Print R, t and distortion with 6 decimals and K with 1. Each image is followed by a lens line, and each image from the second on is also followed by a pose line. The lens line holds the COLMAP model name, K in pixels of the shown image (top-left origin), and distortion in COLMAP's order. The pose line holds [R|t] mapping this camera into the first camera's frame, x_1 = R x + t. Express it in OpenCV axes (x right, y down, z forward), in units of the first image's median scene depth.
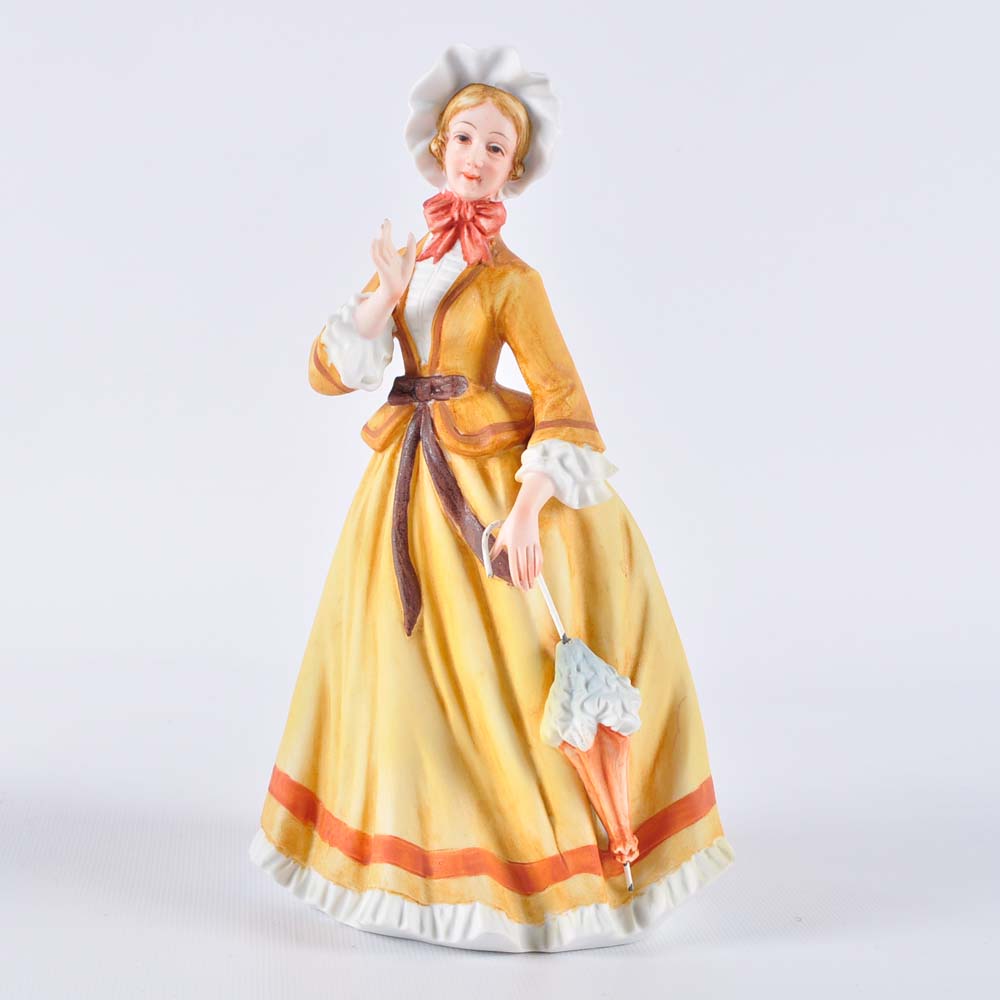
lens RADIAL K [[1837.4, 0, 425.7], [0, 1837.4, 483.5], [0, 0, 1]] dist [-0.061755, 0.000000]
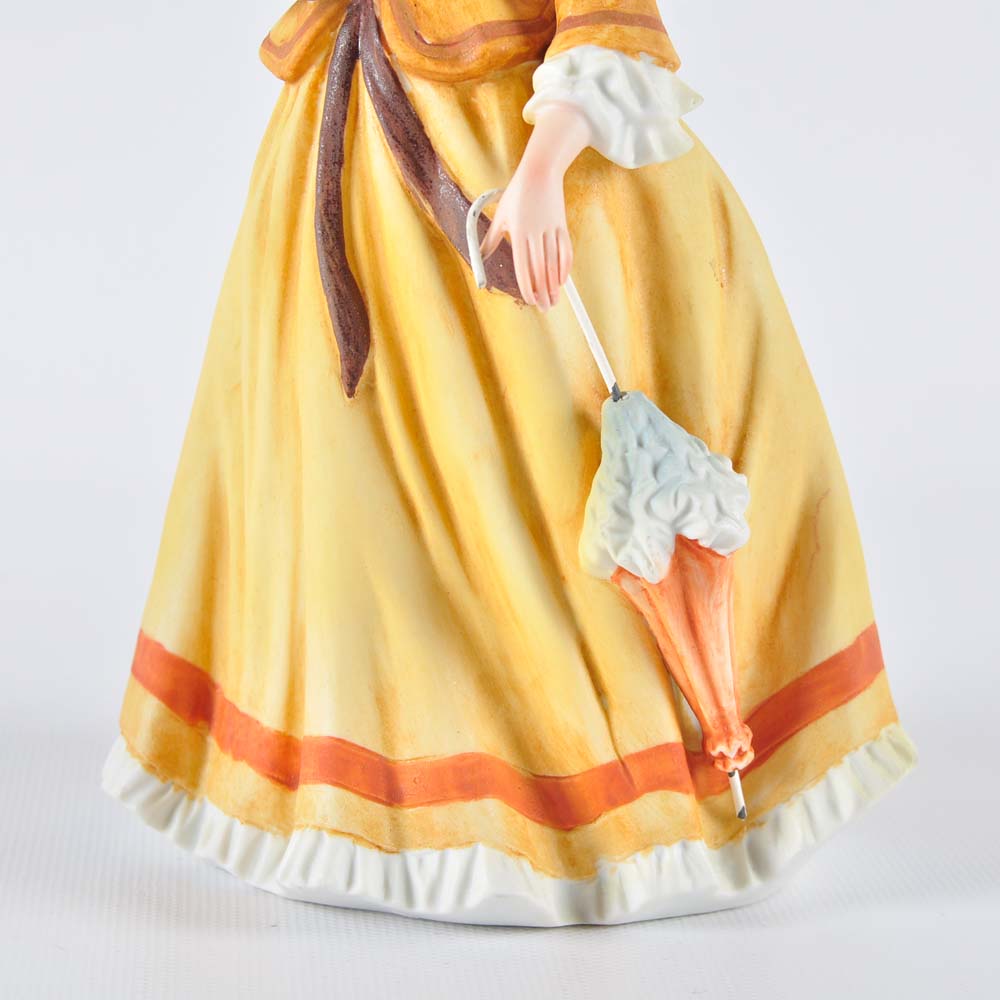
lens RADIAL K [[2798.9, 0, 502.2], [0, 2798.9, 499.2], [0, 0, 1]] dist [0.031946, 0.000000]
pose [[0.999469, -0.030350, 0.011860, 0.027346], [0.029120, 0.995253, 0.092863, 0.033919], [-0.014622, -0.092468, 0.995608, 0.110516]]
